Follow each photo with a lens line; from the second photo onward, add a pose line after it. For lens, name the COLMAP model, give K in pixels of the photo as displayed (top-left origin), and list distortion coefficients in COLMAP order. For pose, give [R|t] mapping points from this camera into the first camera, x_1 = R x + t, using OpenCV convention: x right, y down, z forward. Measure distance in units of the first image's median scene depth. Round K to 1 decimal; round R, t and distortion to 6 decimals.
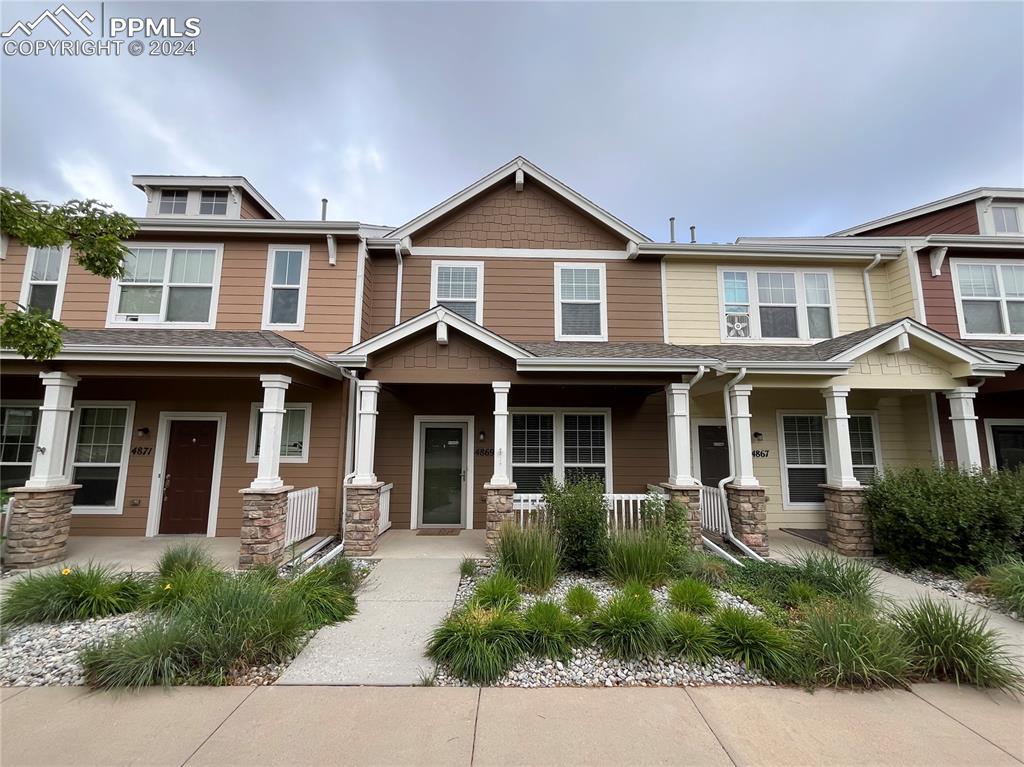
lens RADIAL K [[412.1, 0, 514.7], [0, 412.1, 379.2], [0, 0, 1]] dist [-0.001631, 0.000089]
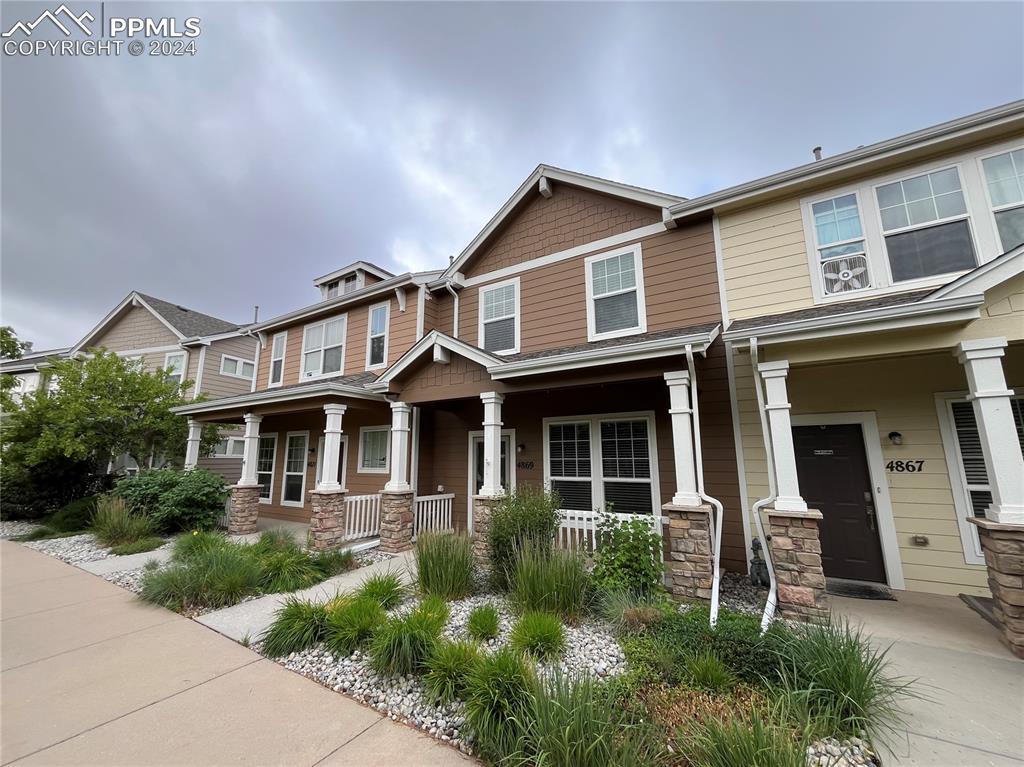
lens RADIAL K [[412.1, 0, 514.7], [0, 412.1, 379.2], [0, 0, 1]] dist [-0.001631, 0.000089]
pose [[0.830314, -0.116611, -0.544959, 0.462215], [0.087762, 0.993022, -0.078772, 0.047551], [0.550342, 0.017579, 0.834754, 0.154629]]
